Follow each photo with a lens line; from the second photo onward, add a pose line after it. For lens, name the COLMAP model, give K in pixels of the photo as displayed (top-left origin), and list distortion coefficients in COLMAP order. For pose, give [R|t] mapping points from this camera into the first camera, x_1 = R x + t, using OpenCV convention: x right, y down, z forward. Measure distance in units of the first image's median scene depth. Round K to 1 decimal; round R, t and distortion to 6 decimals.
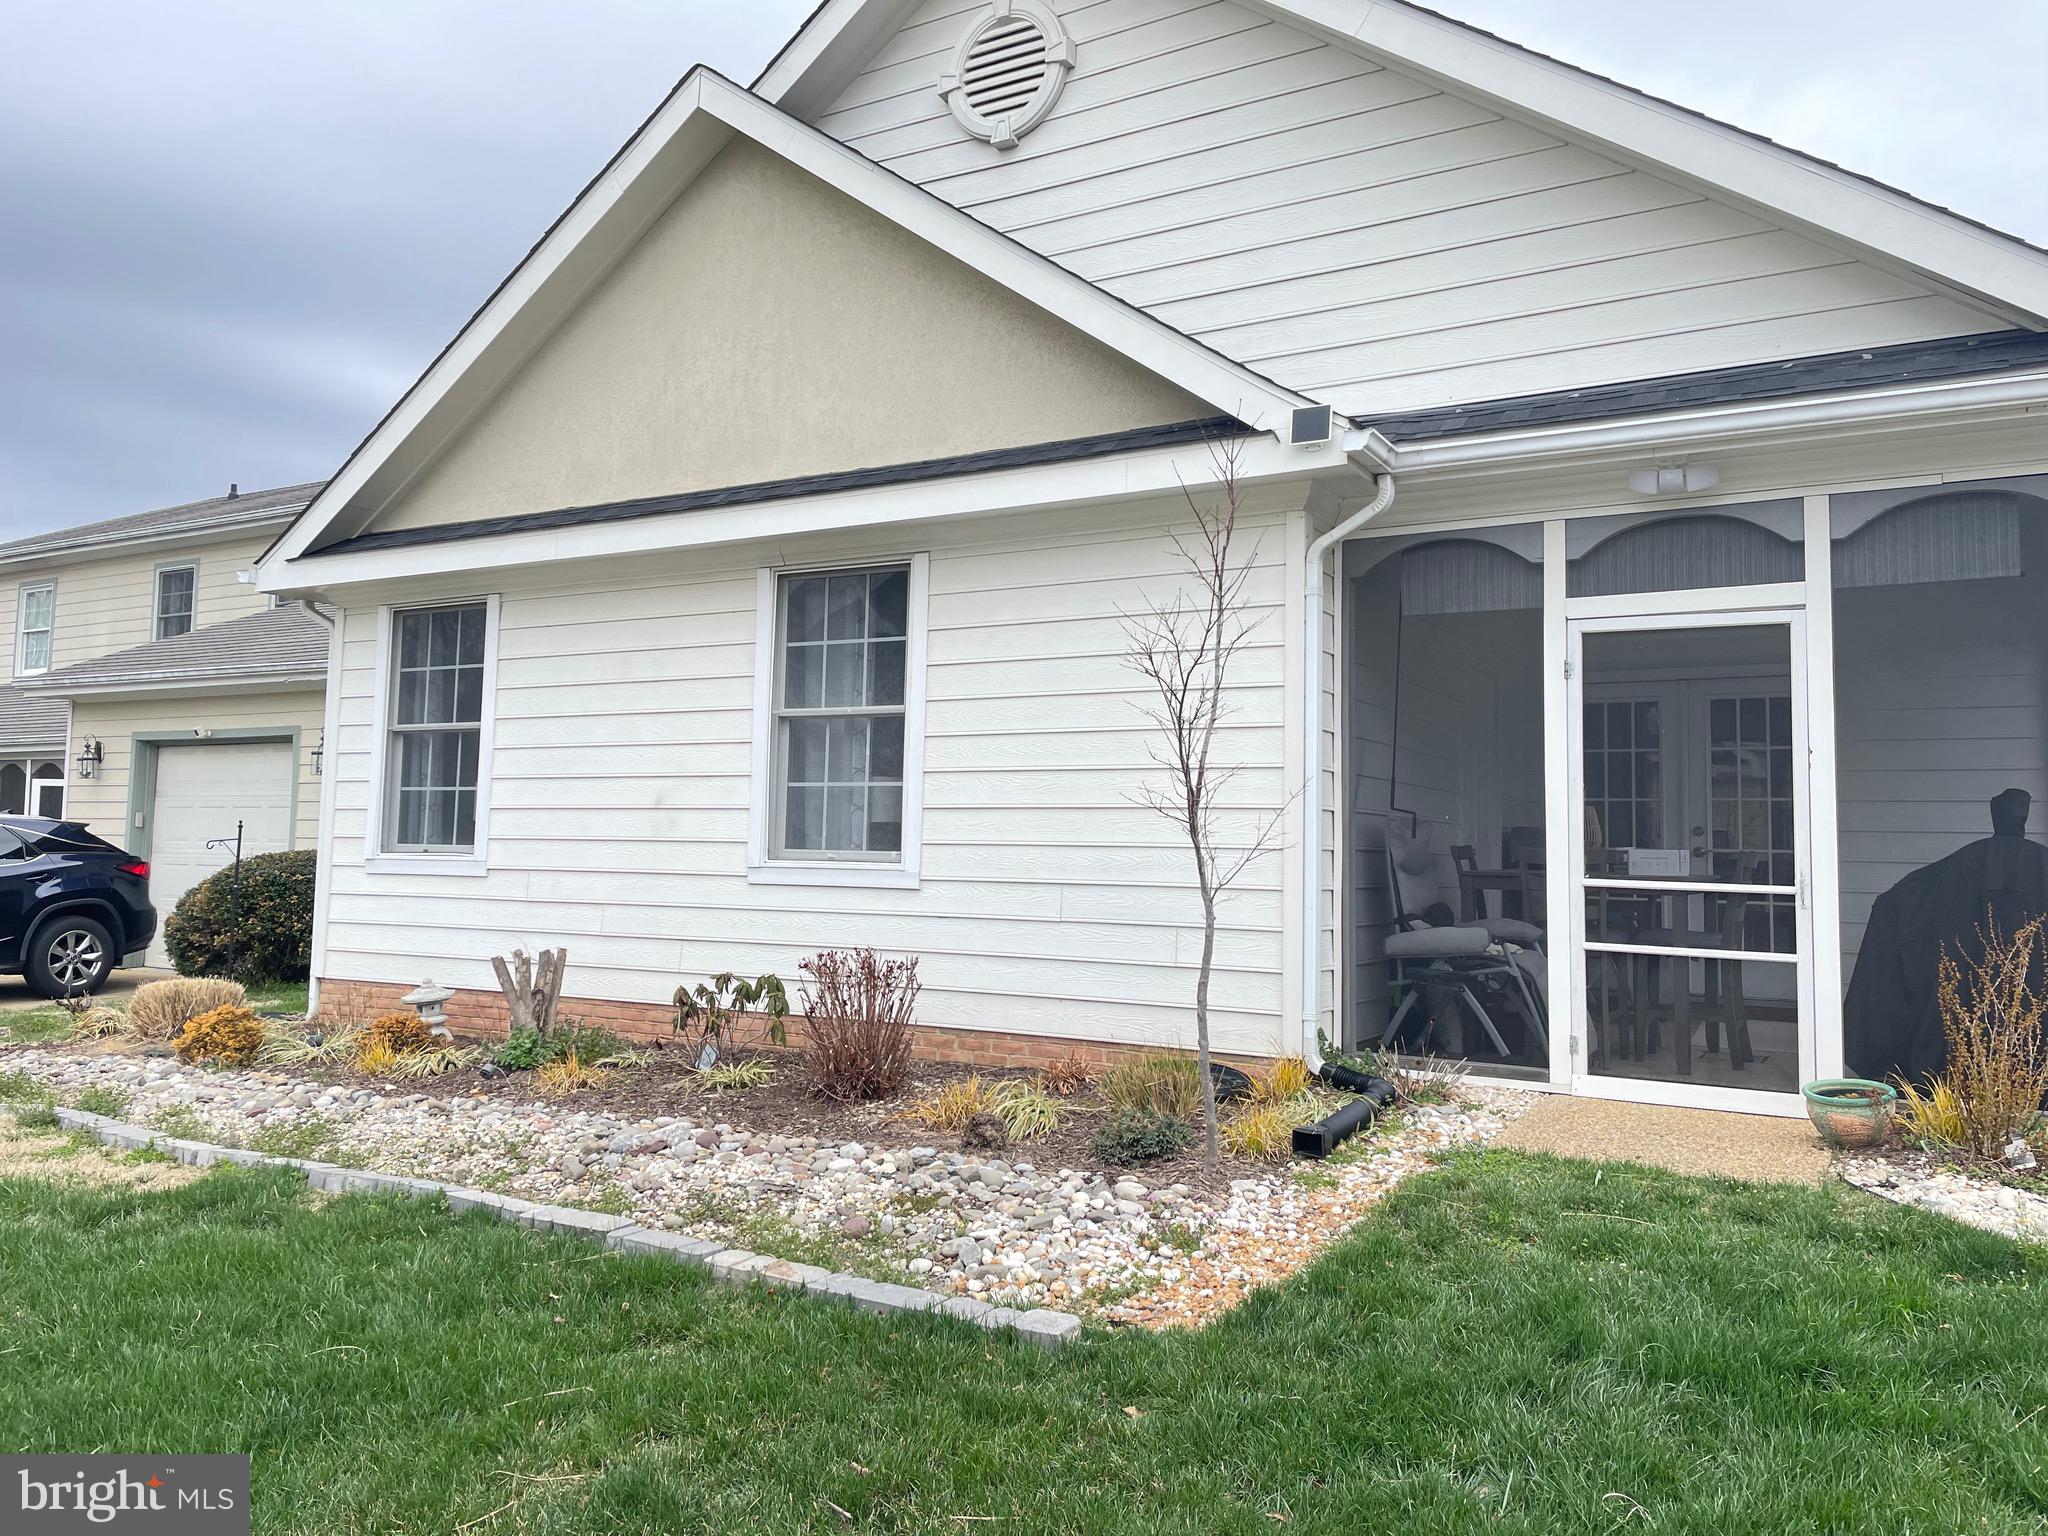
lens RADIAL K [[1545.2, 0, 988.1], [0, 1545.2, 737.1], [0, 0, 1]] dist [0.077063, -0.092158]
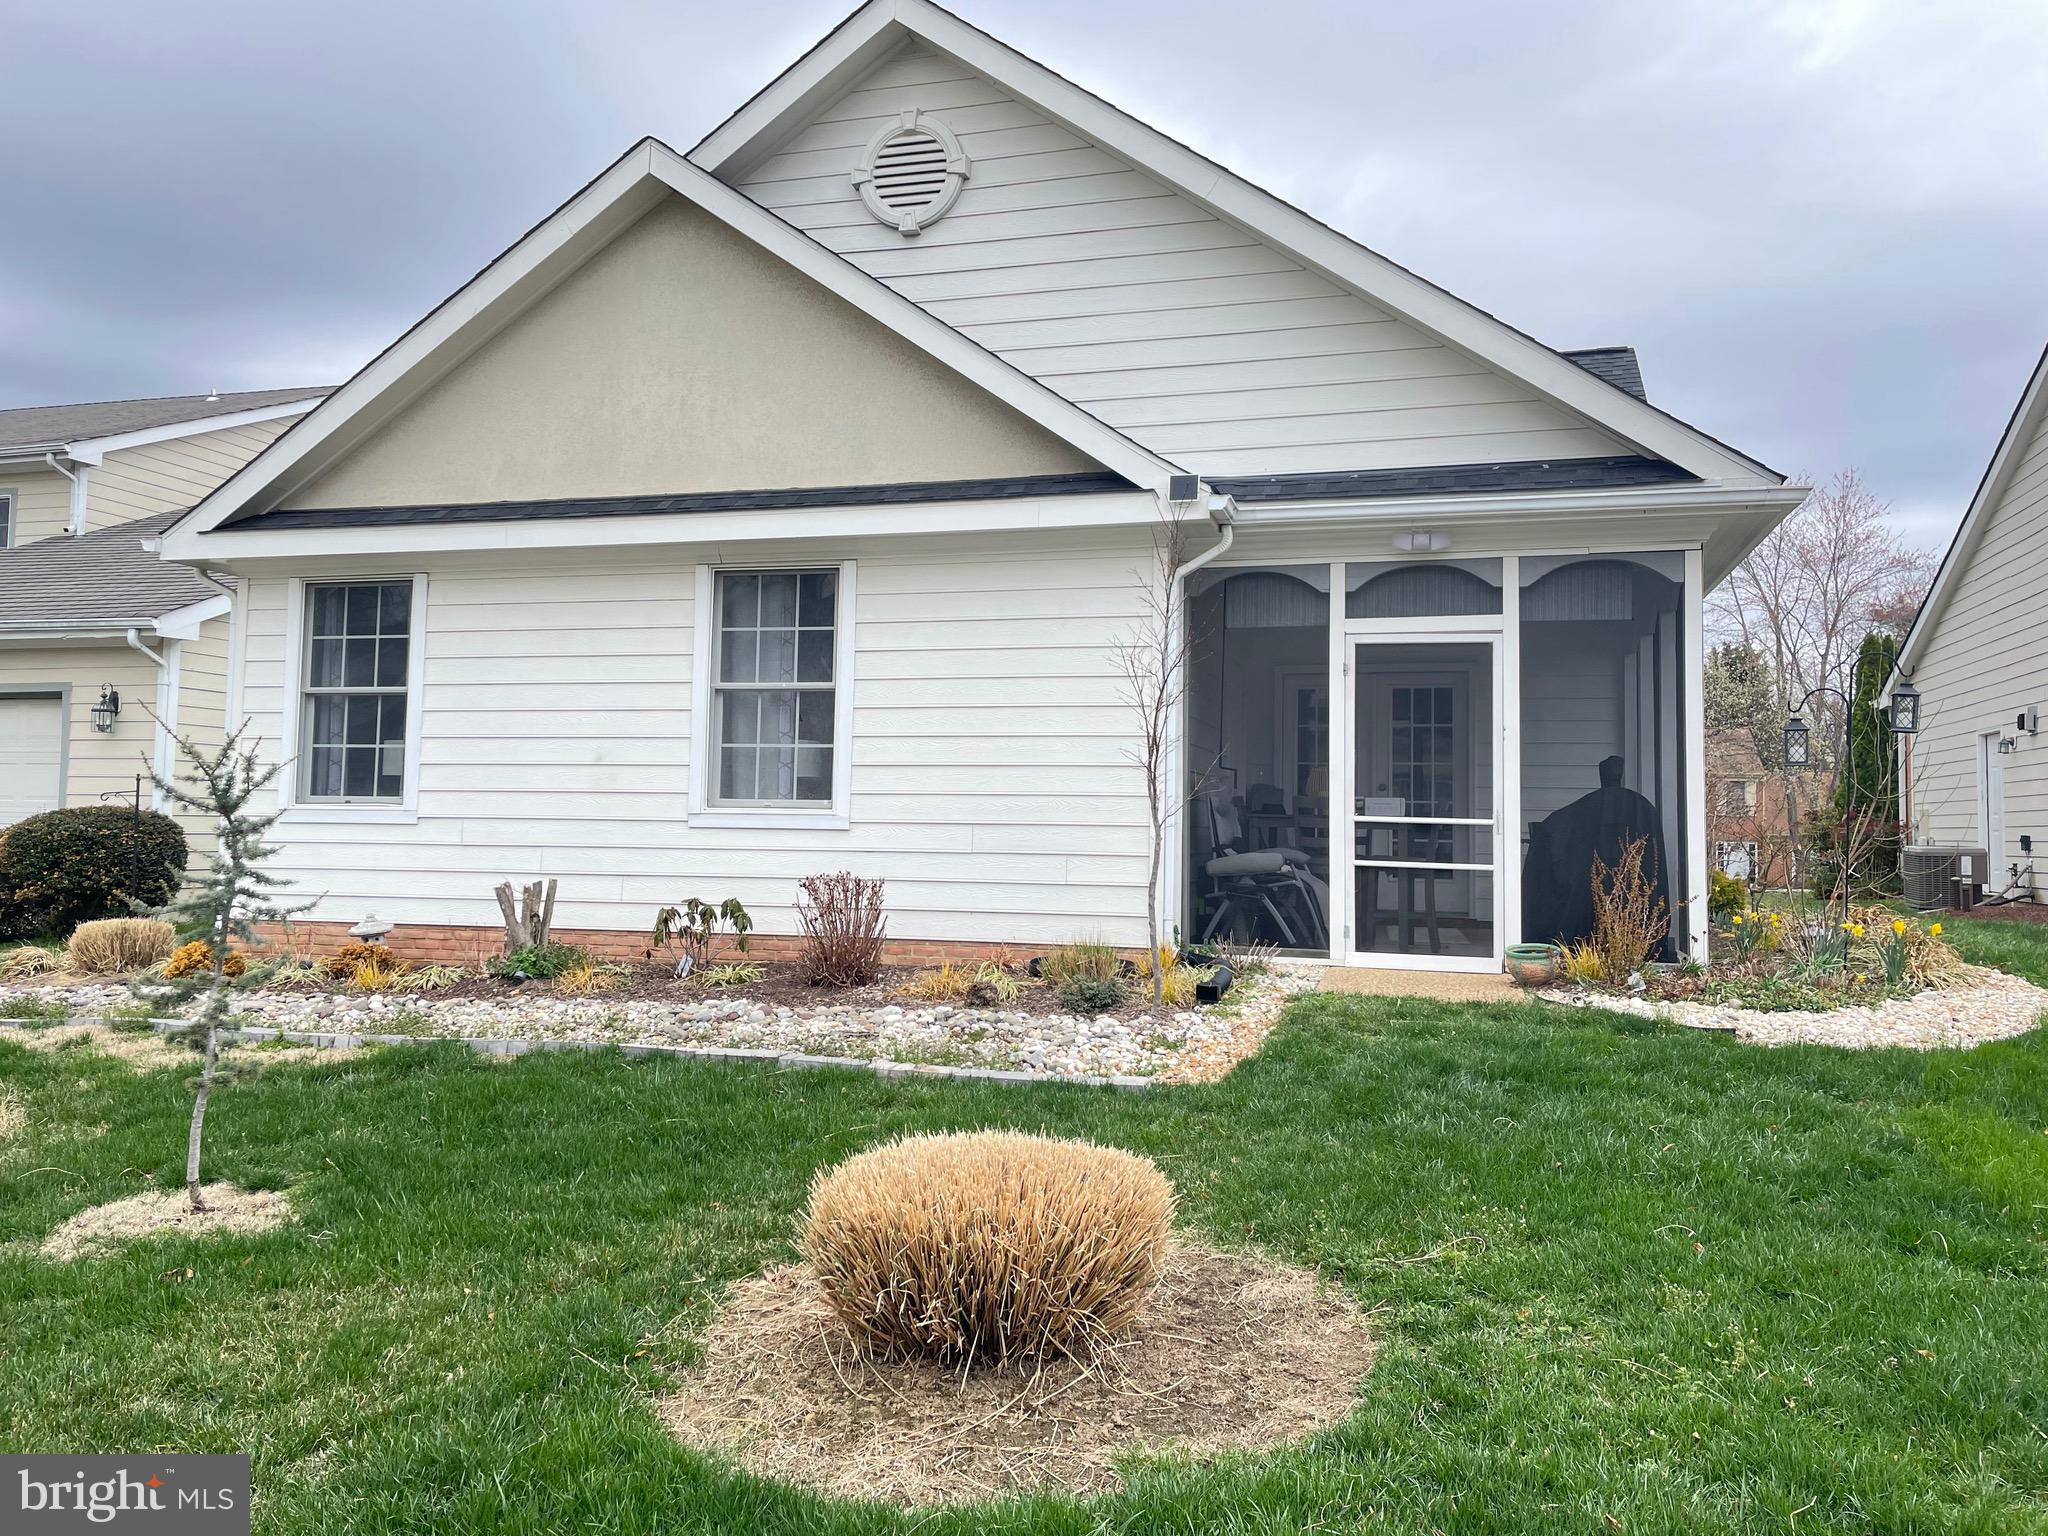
lens RADIAL K [[1545.2, 0, 993.9], [0, 1545.2, 739.2], [0, 0, 1]] dist [0.077063, -0.092158]
pose [[0.968426, 0.011666, 0.249028, -0.248012], [-0.017113, 0.999659, 0.019718, -0.001836], [-0.248713, -0.023357, 0.968296, -0.247330]]
